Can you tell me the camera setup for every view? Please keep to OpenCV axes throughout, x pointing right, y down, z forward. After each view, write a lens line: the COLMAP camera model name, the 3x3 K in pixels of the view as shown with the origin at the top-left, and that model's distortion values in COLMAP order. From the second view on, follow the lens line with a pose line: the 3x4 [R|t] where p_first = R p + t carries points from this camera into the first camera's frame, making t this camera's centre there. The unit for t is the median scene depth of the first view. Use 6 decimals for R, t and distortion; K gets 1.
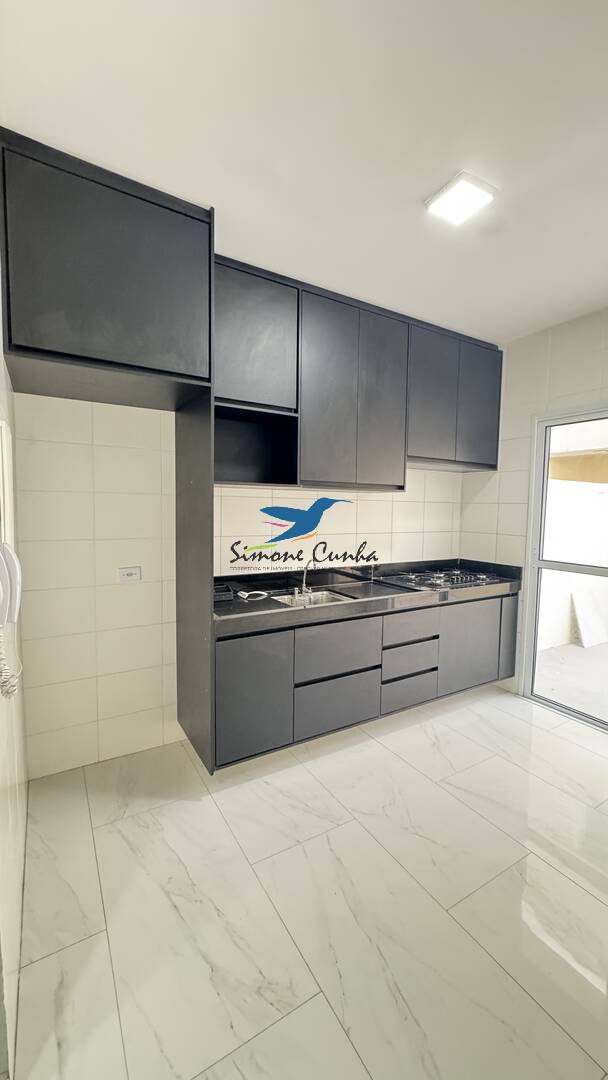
lens RADIAL K [[431.5, 0, 305.2], [0, 431.5, 537.9], [0, 0, 1]] dist [-0.000294, 0.000141]
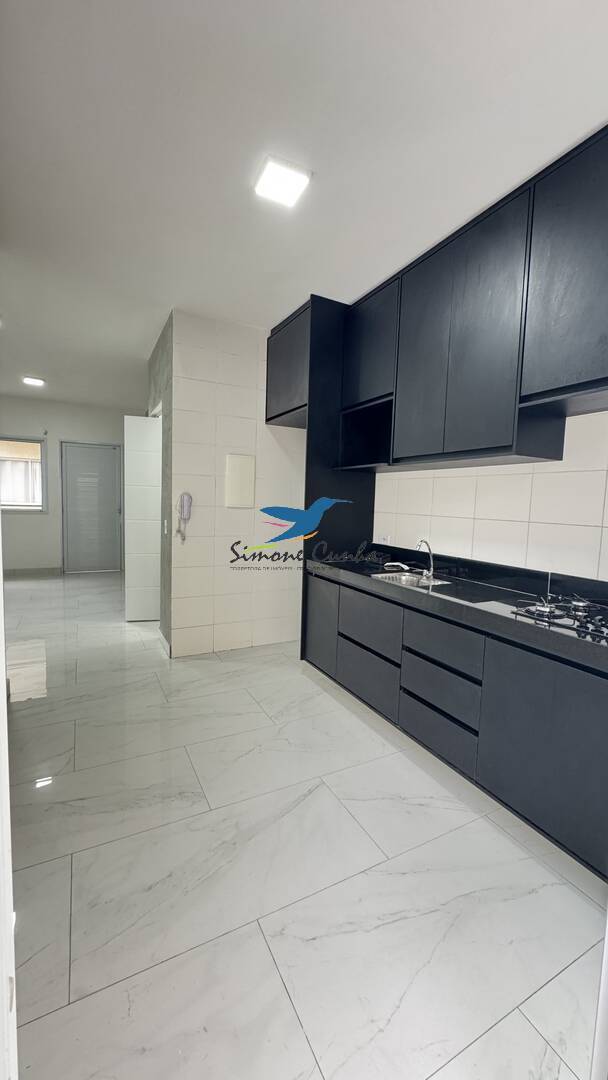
lens RADIAL K [[431.5, 0, 305.2], [0, 431.5, 537.9], [0, 0, 1]] dist [-0.000294, 0.000141]
pose [[-0.054364, 0.070845, -0.996005, 1.062907], [-0.114862, 0.990415, 0.076717, 0.001743], [0.991893, 0.118574, -0.045706, 0.862205]]
